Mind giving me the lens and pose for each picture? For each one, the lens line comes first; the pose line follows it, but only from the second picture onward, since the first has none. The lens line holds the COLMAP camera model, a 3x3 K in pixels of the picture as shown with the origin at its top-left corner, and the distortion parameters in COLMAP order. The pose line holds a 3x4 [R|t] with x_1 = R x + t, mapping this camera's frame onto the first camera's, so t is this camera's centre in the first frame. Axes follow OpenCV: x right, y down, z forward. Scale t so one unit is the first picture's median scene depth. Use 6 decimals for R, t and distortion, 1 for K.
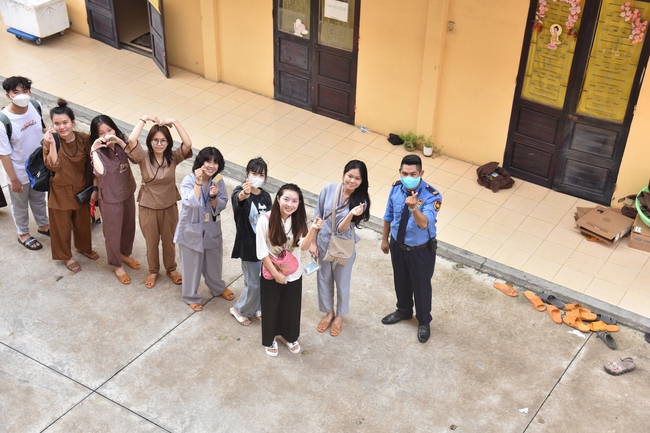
lens RADIAL K [[926.3, 0, 324.8], [0, 926.3, 215.9], [0, 0, 1]] dist [0.205012, 0.000000]
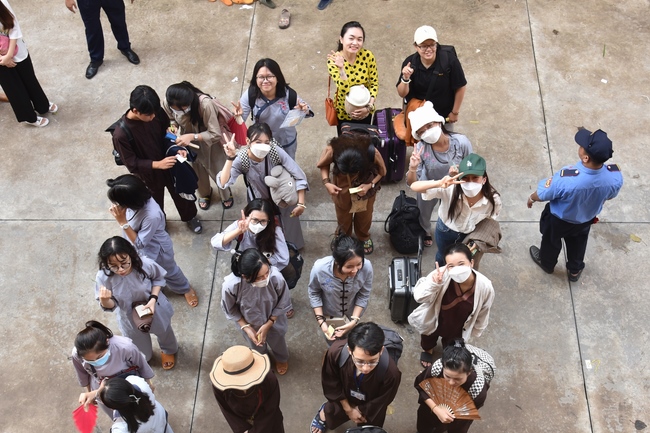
lens RADIAL K [[571.4, 0, 325.1], [0, 571.4, 215.2], [0, 0, 1]] dist [-0.003223, -0.002096]
pose [[0.835473, -0.484172, 0.259928, 0.015372], [0.328193, 0.818998, 0.470671, 0.024531], [-0.440766, -0.307927, 0.843153, 0.197604]]
